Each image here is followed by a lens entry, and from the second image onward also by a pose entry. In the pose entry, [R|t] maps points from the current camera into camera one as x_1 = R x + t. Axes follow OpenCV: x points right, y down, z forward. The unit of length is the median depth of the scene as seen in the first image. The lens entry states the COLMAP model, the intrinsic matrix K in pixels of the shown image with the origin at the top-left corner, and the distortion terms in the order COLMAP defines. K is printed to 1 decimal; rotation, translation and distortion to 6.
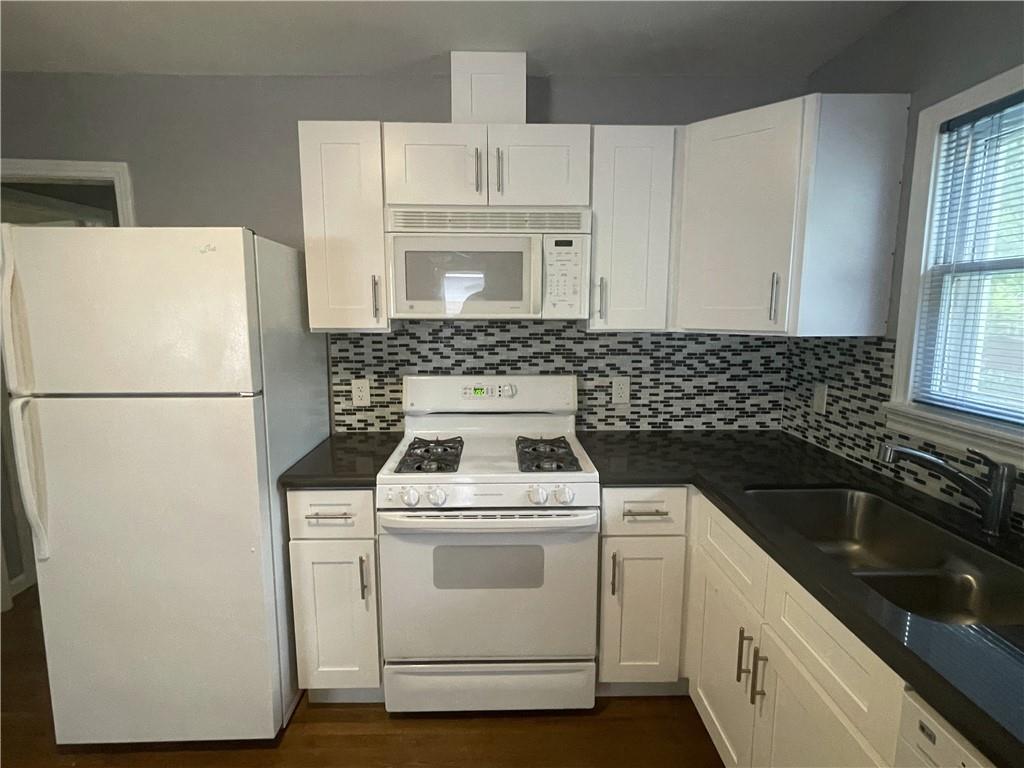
lens RADIAL K [[522.2, 0, 510.9], [0, 522.2, 383.6], [0, 0, 1]] dist [0.003101, -0.000853]
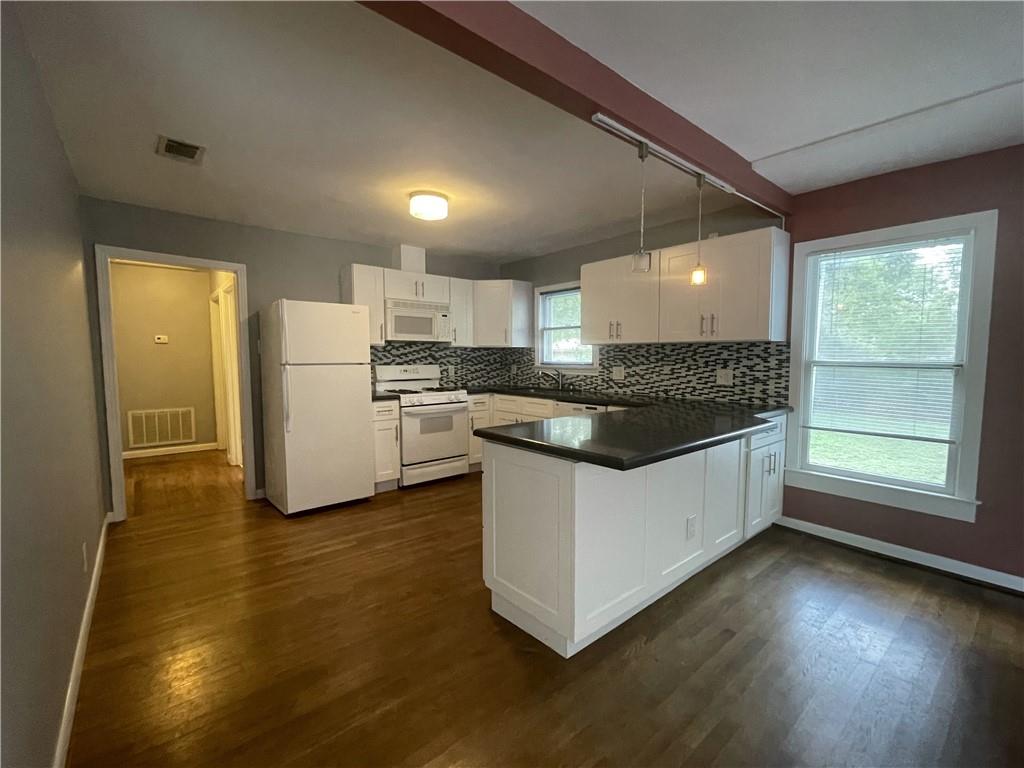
lens RADIAL K [[446.3, 0, 511.4], [0, 446.3, 386.5], [0, 0, 1]] dist [-0.000862, 0.000002]
pose [[0.775526, -0.044551, 0.629742, -0.984800], [0.091588, 0.994894, -0.042406, 0.218078], [-0.624637, 0.090563, 0.775646, -0.931506]]
